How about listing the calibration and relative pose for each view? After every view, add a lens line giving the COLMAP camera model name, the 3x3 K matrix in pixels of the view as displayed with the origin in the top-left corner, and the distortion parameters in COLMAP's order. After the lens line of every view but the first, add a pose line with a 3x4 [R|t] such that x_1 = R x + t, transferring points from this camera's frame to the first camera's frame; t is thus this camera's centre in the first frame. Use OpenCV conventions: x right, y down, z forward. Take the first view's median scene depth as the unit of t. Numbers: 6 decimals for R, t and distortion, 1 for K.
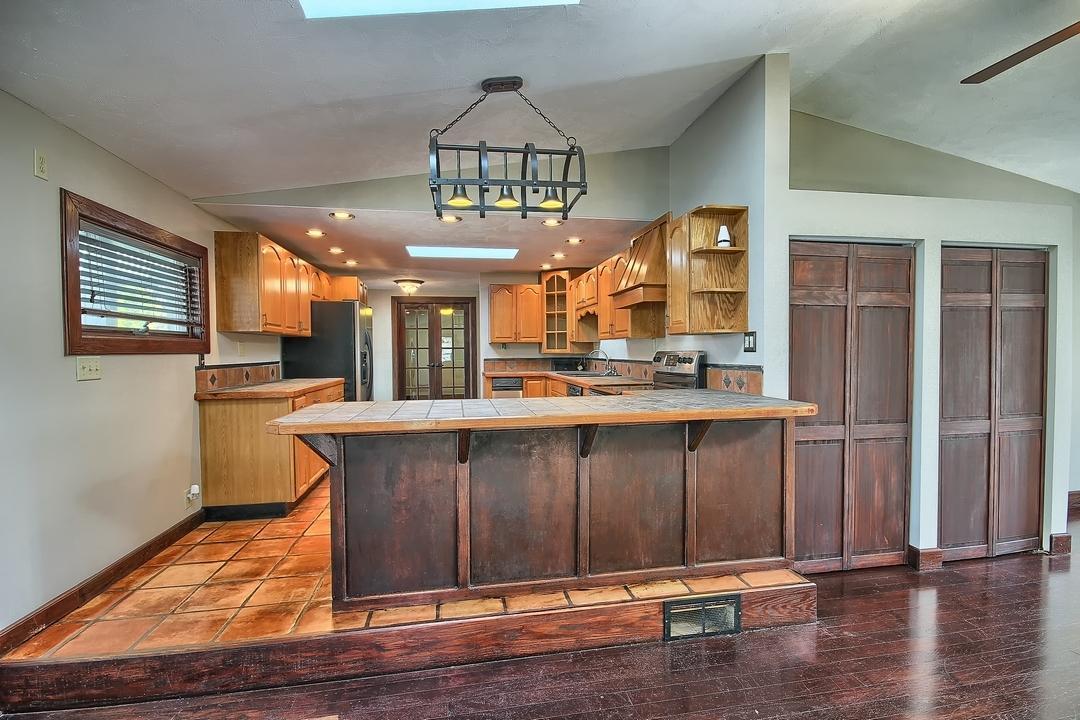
lens RADIAL K [[500.0, 0, 546.0], [0, 500.0, 362.5], [0, 0, 1]] dist [-0.001250, -0.000557]
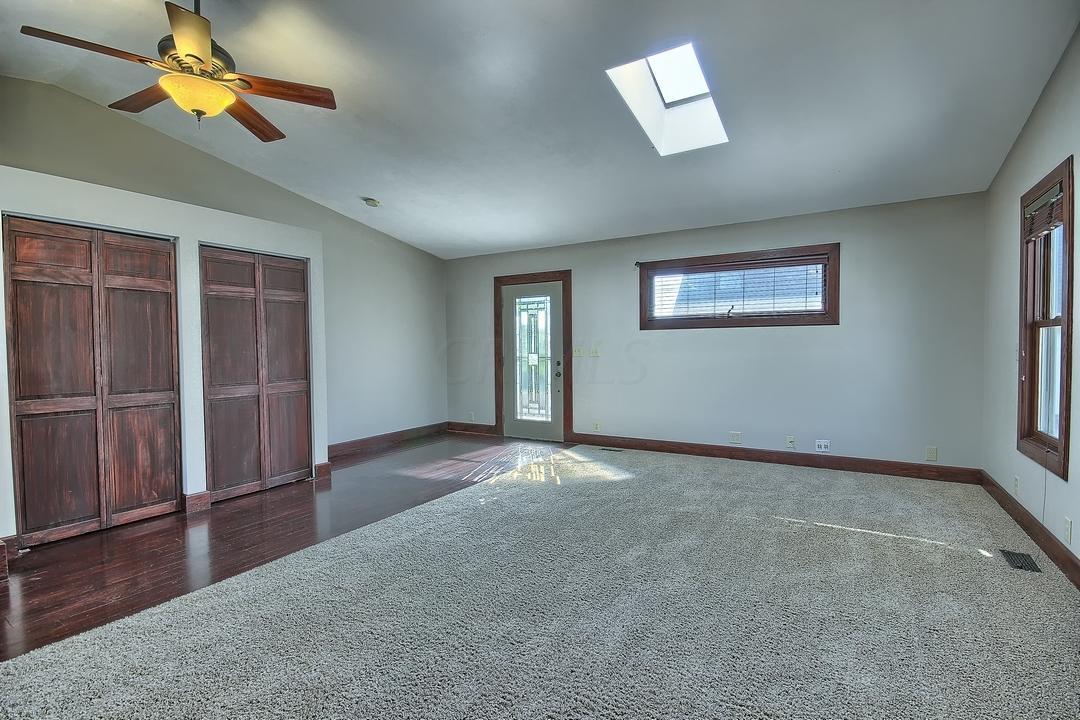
lens RADIAL K [[500.0, 0, 546.0], [0, 500.0, 362.5], [0, 0, 1]] dist [-0.001250, -0.000557]
pose [[0.663041, -0.022631, 0.748241, 0.409931], [0.026139, 0.999633, 0.007072, 0.066445], [-0.748127, 0.014869, 0.663389, -0.429665]]
